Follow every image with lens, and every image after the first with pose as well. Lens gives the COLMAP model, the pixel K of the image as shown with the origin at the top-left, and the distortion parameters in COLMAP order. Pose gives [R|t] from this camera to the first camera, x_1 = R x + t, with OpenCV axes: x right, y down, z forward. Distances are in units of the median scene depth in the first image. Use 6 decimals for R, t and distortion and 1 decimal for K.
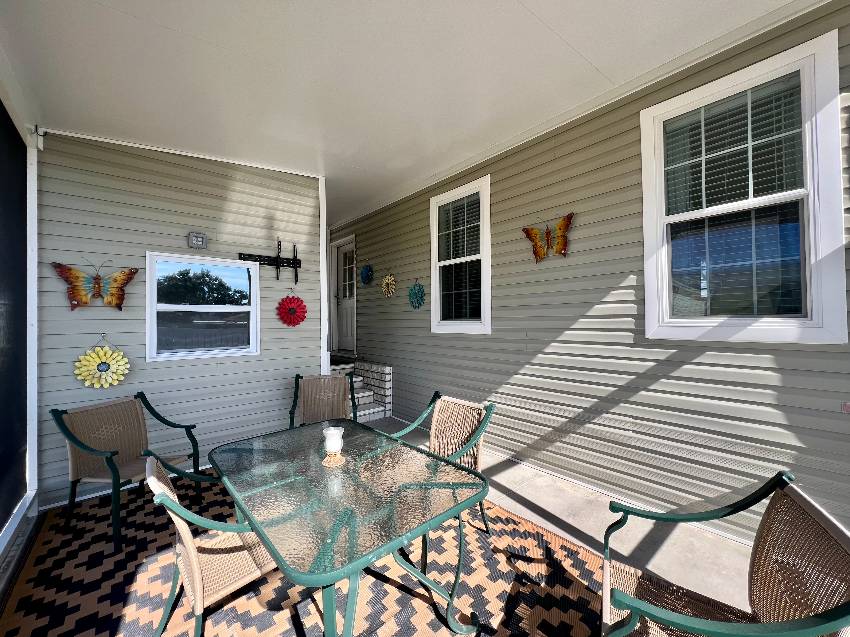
lens RADIAL K [[341.4, 0, 425.0], [0, 341.4, 318.5], [0, 0, 1]] dist [0.000877, 0.000253]
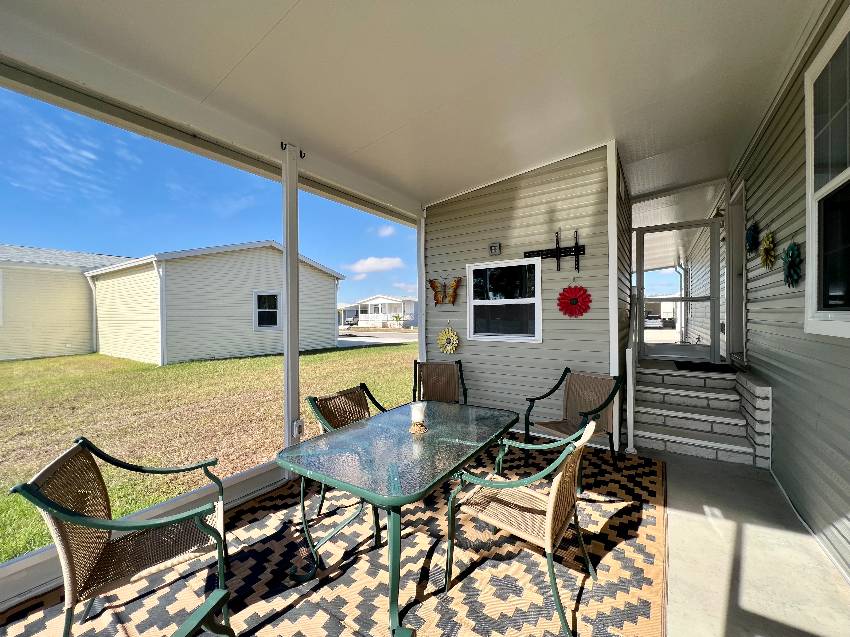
lens RADIAL K [[341.4, 0, 425.0], [0, 341.4, 318.5], [0, 0, 1]] dist [0.000877, 0.000253]
pose [[0.261391, 0.014873, -0.965118, 0.451248], [0.010867, 0.999773, 0.018350, 0.004705], [0.965172, -0.015284, 0.261170, 0.366387]]
